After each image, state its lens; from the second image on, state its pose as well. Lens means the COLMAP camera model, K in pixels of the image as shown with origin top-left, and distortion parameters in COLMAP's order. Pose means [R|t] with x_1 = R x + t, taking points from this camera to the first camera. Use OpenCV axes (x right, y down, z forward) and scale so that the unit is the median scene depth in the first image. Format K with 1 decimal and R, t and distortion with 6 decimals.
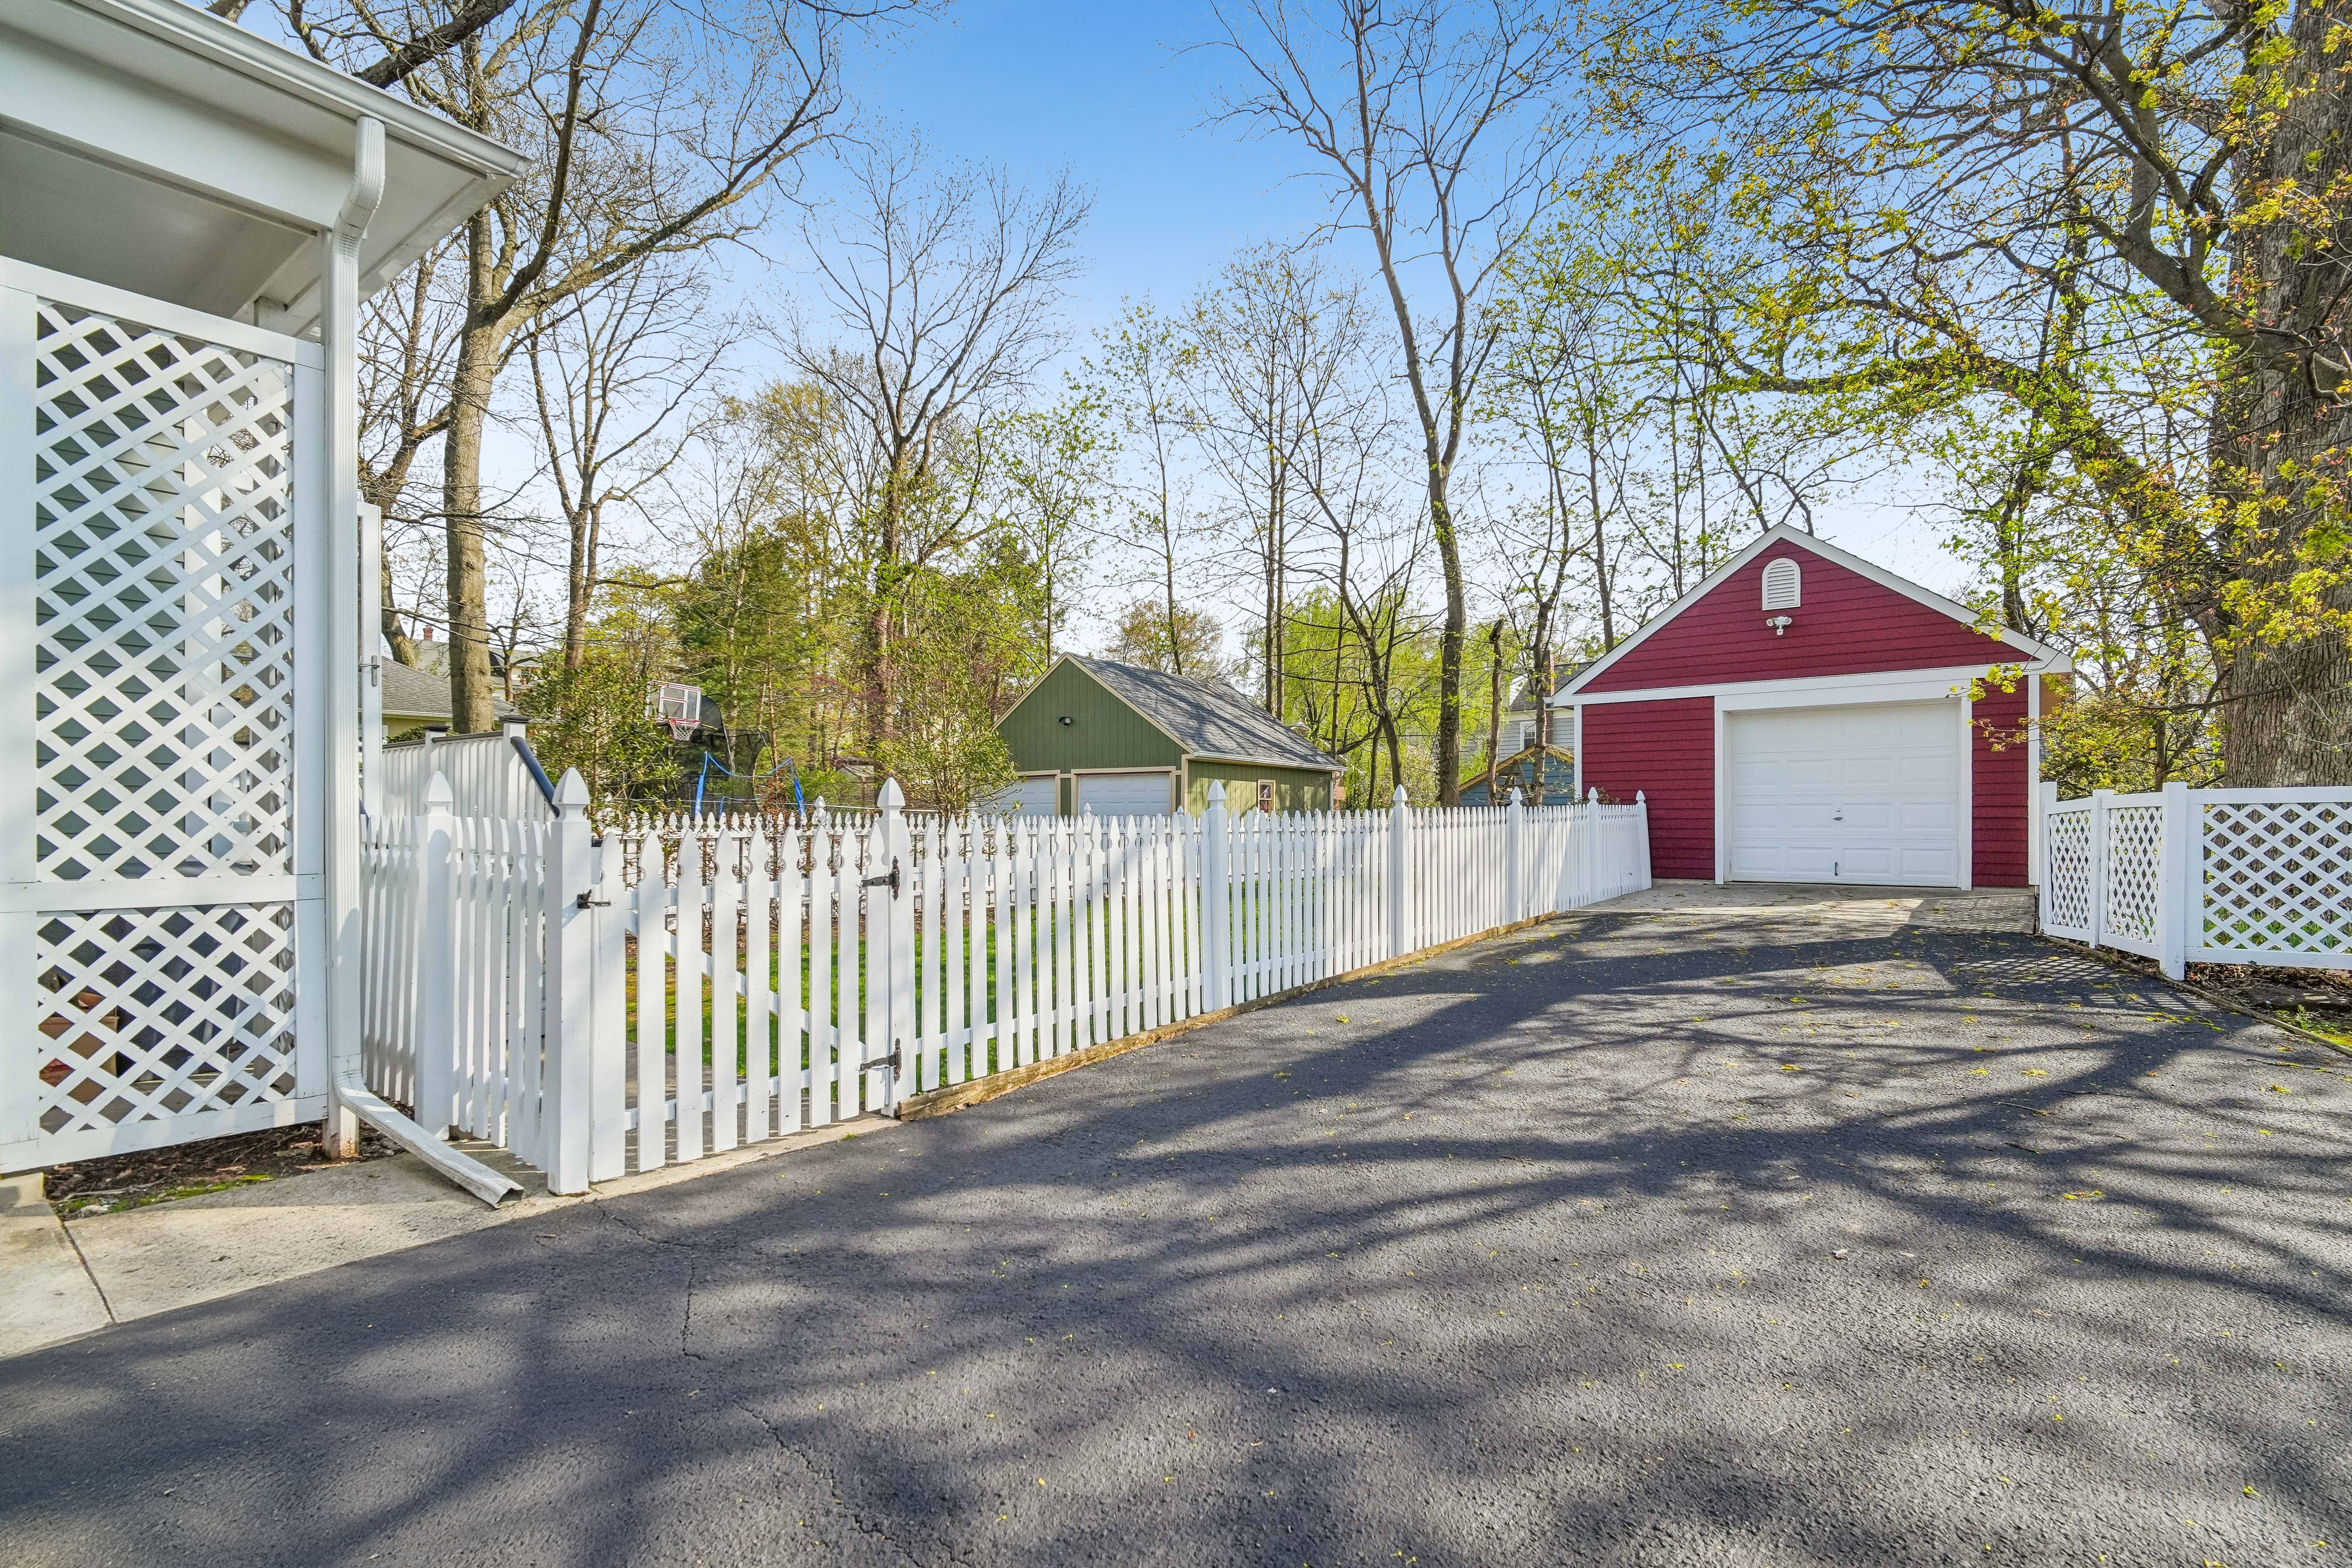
lens RADIAL K [[1108.6, 0, 1181.4], [0, 1108.6, 796.6], [0, 0, 1]] dist [0.004912, -0.009927]
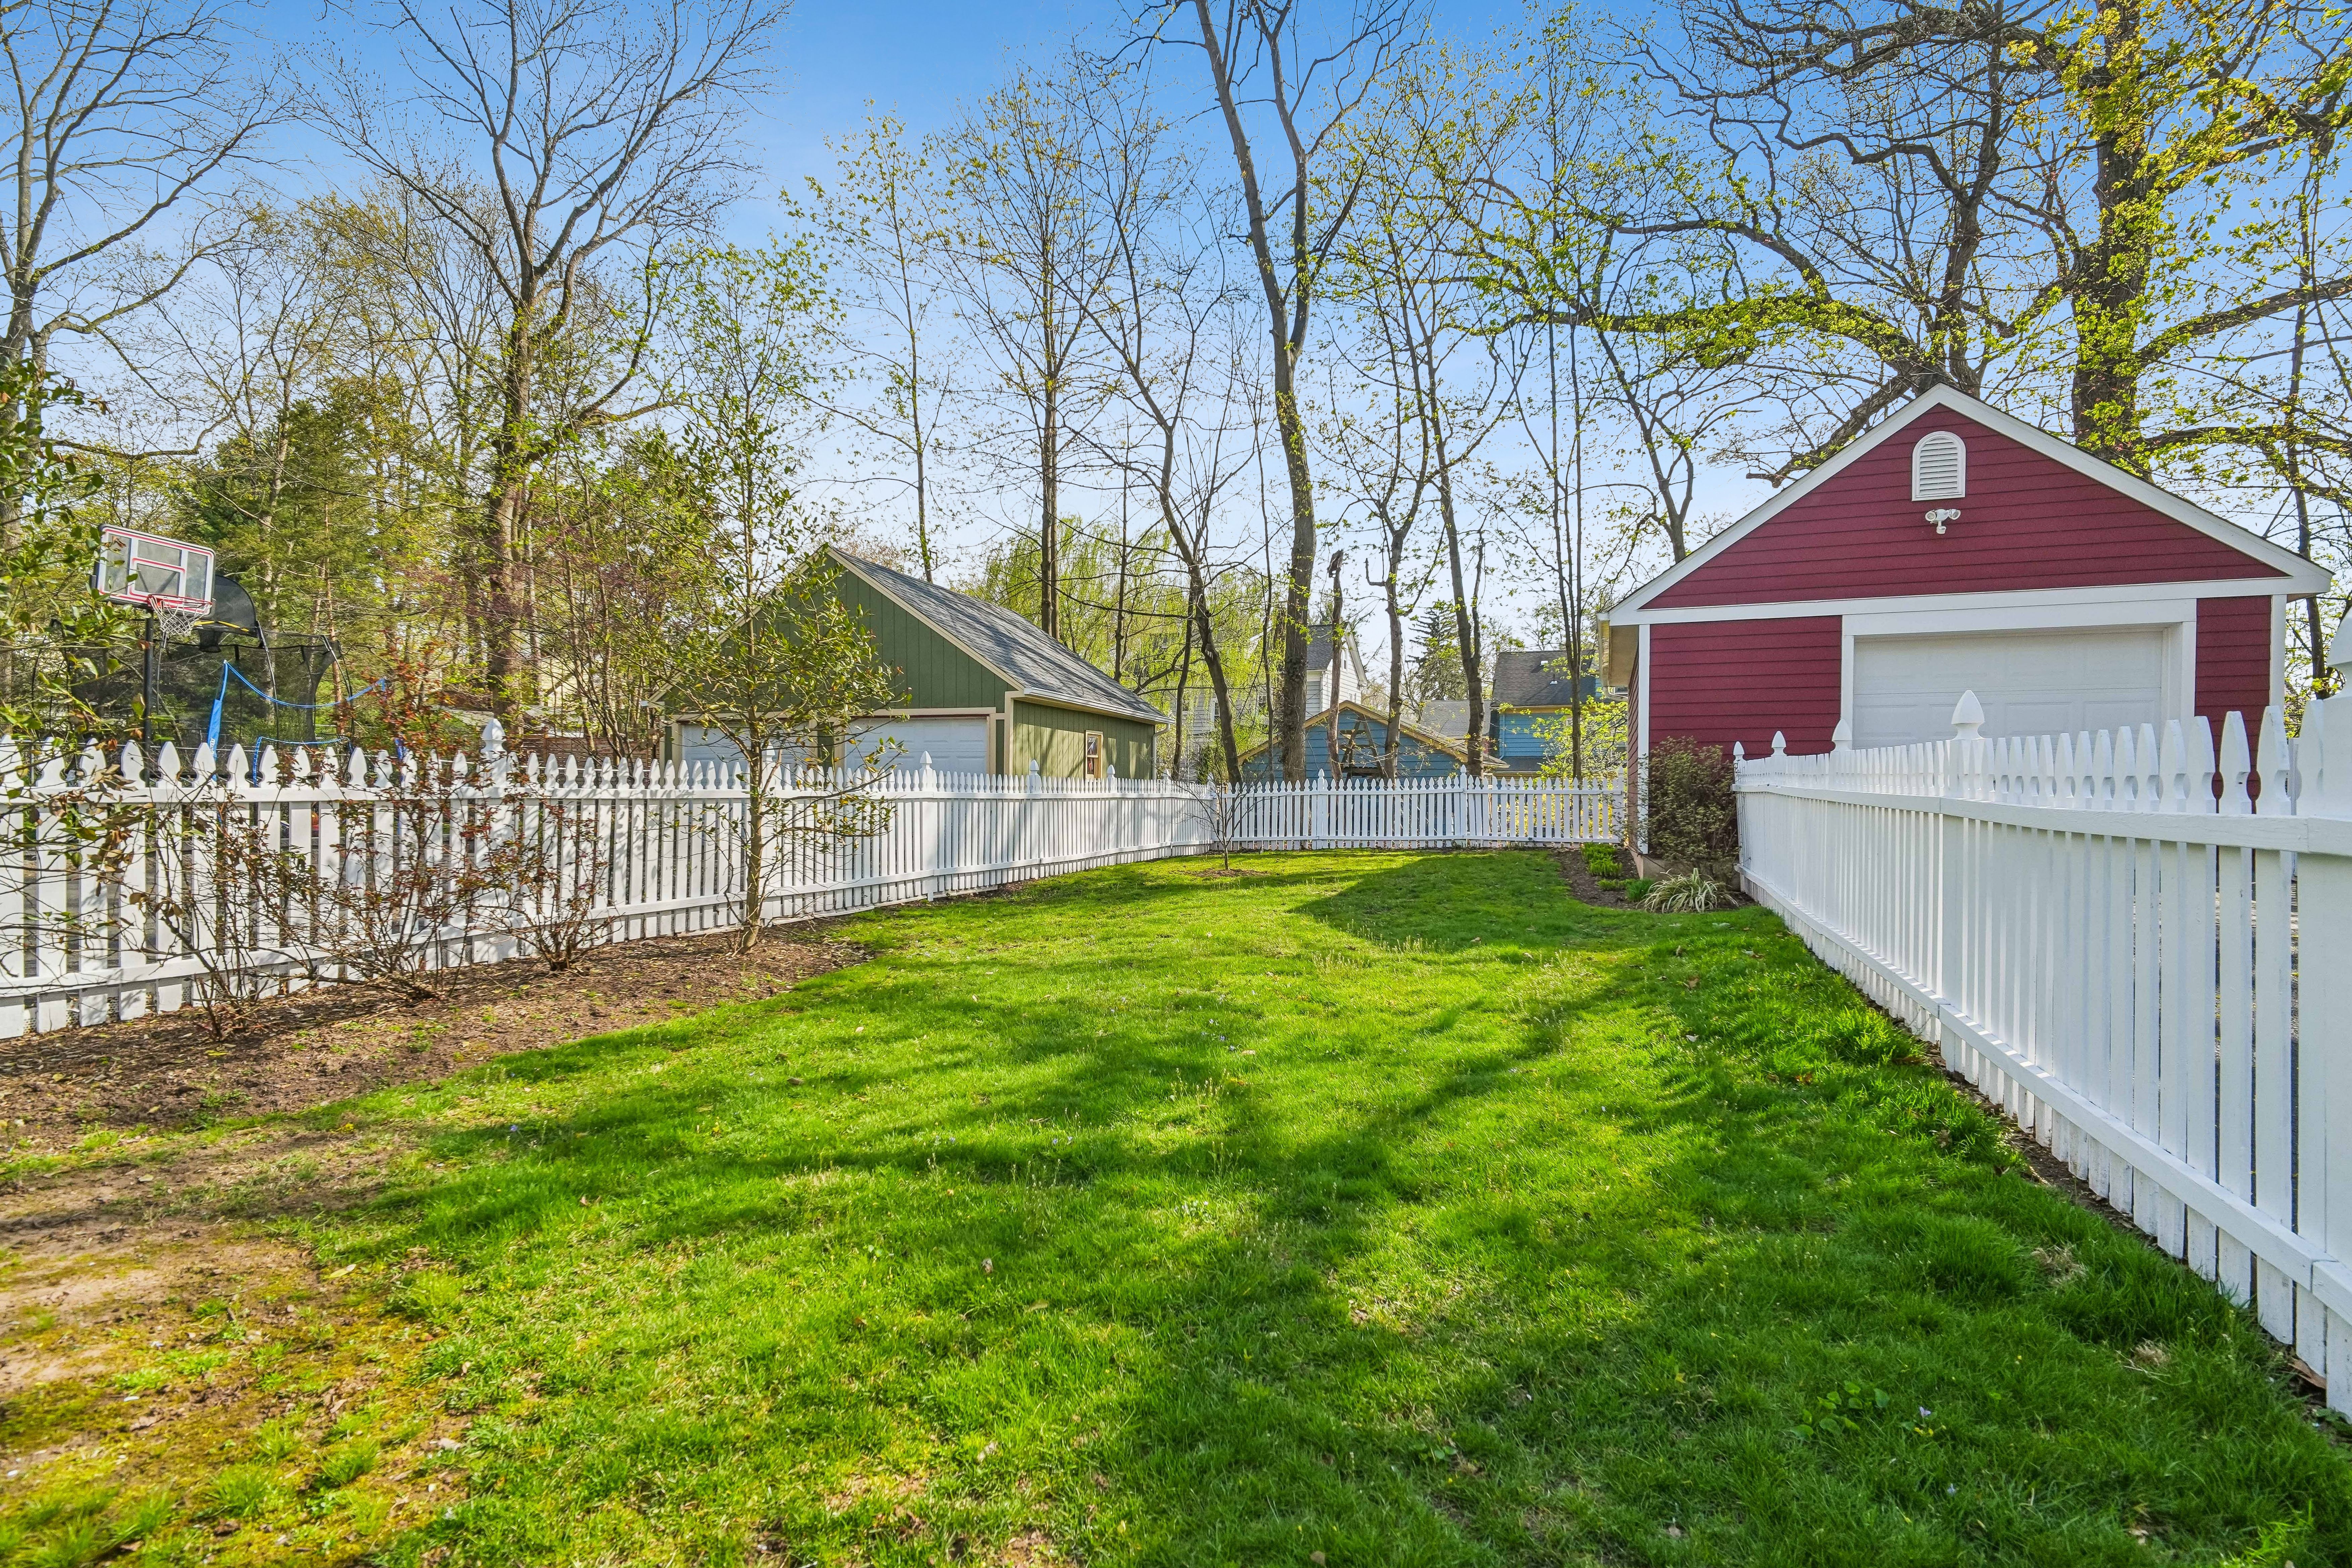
lens RADIAL K [[1132.0, 0, 1164.7], [0, 1132.0, 815.0], [0, 0, 1]] dist [-0.012448, -0.000616]
pose [[0.958590, -0.000606, 0.284790, -0.088134], [-0.011402, 0.999114, 0.040508, 0.009158], [-0.284562, -0.042078, 0.957734, 0.207867]]
